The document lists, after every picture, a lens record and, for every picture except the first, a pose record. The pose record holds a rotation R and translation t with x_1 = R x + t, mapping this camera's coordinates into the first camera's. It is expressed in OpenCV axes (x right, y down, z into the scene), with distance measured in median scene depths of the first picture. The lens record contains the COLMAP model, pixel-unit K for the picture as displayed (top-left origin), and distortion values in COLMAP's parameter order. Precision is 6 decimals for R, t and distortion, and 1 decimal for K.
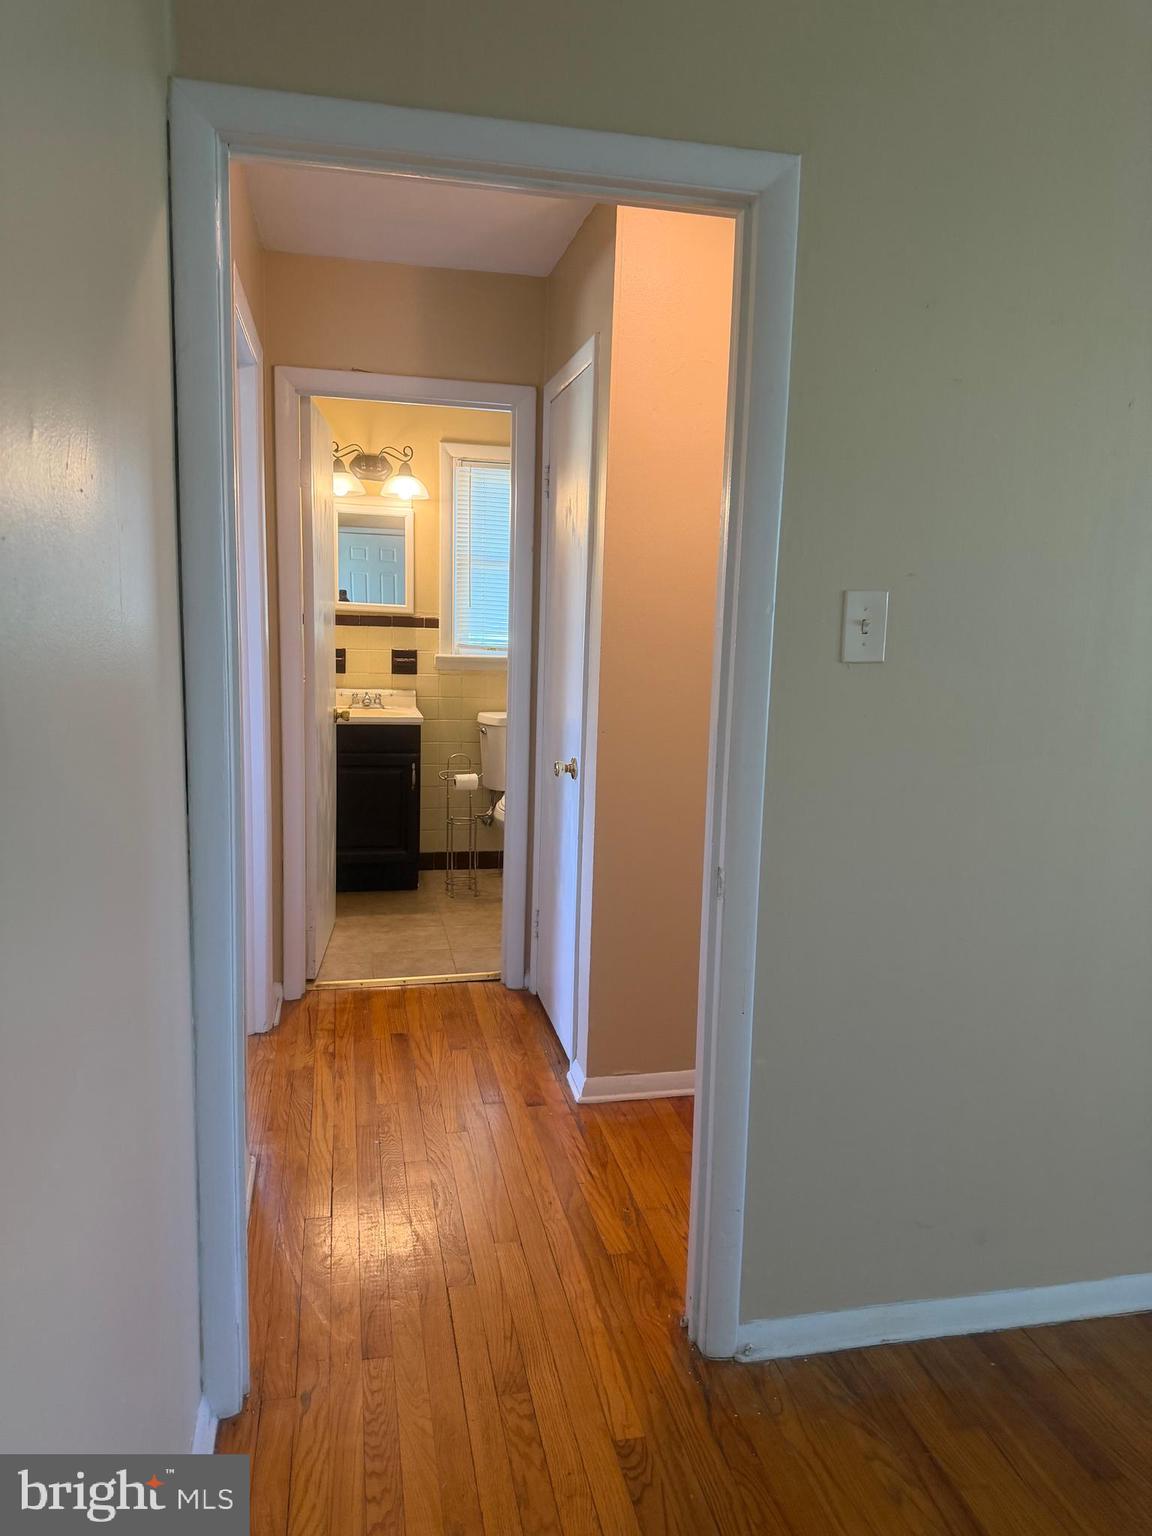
lens RADIAL K [[1076.2, 0, 577.4], [0, 1076.2, 804.2], [0, 0, 1]] dist [0.047648, -0.080928]
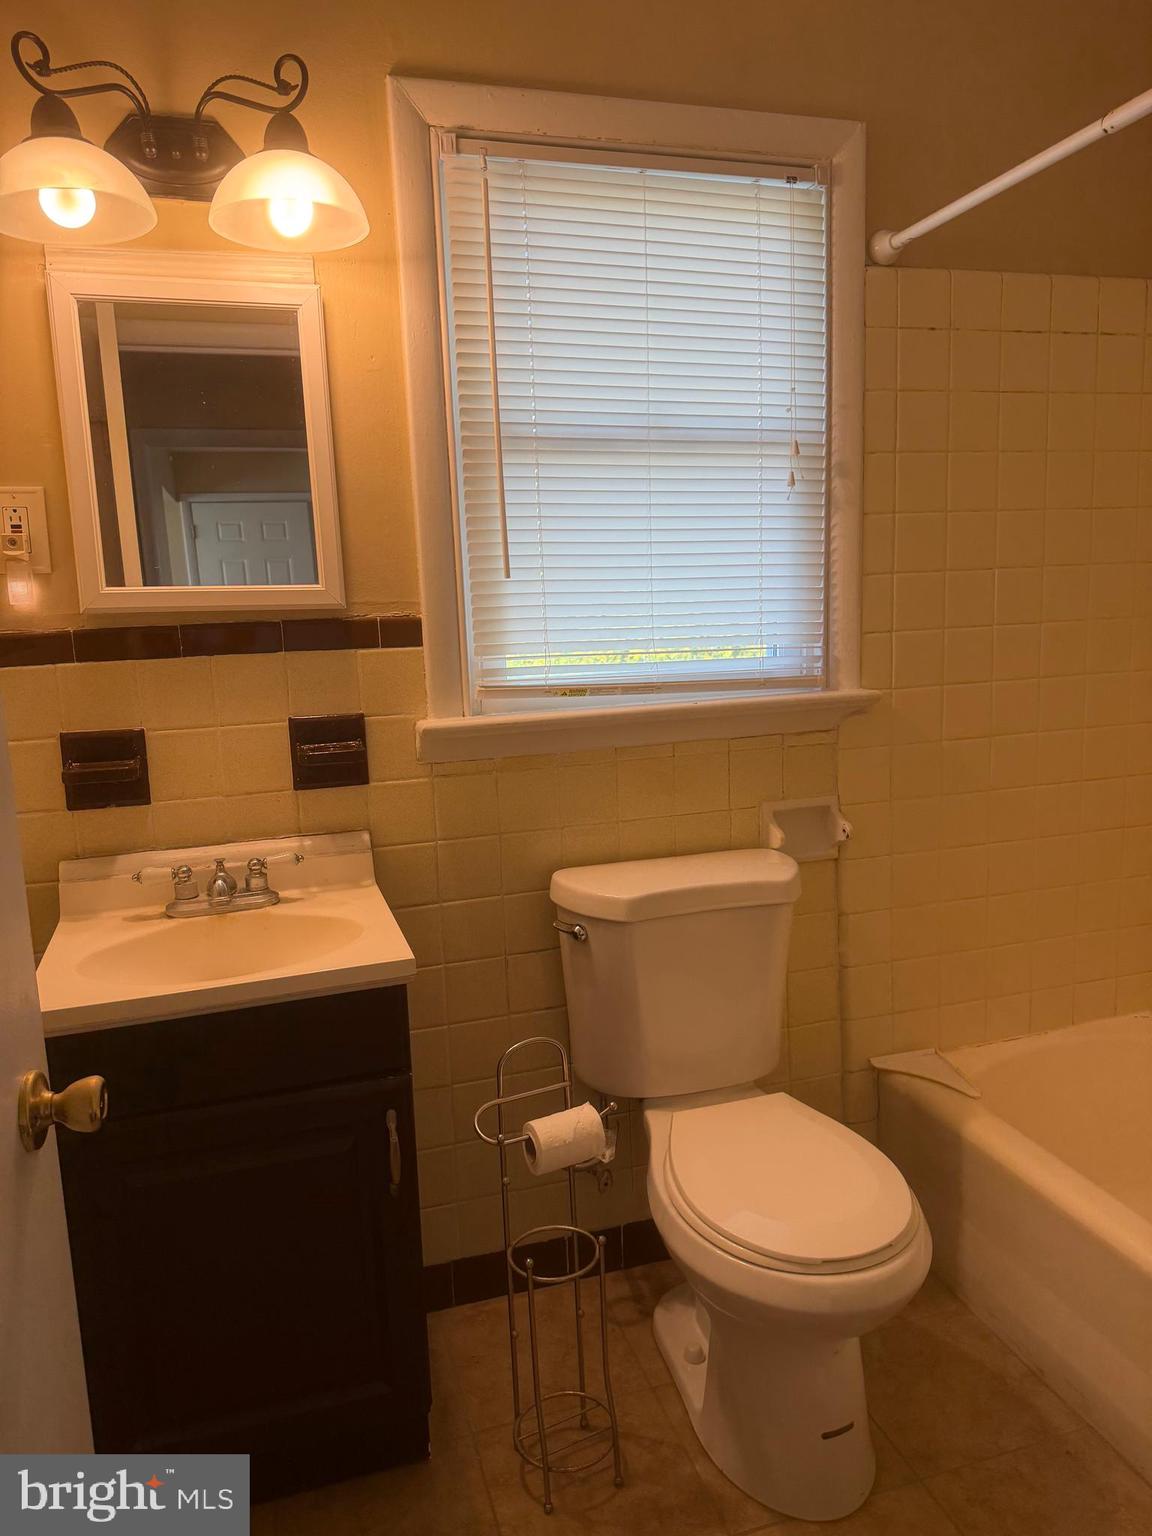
lens RADIAL K [[1076.2, 0, 577.4], [0, 1076.2, 804.2], [0, 0, 1]] dist [0.047648, -0.080928]
pose [[0.994360, -0.079507, 0.070186, -0.109738], [0.079706, 0.996818, -0.000032, -0.111234], [-0.069960, 0.005626, 0.997534, 0.667492]]
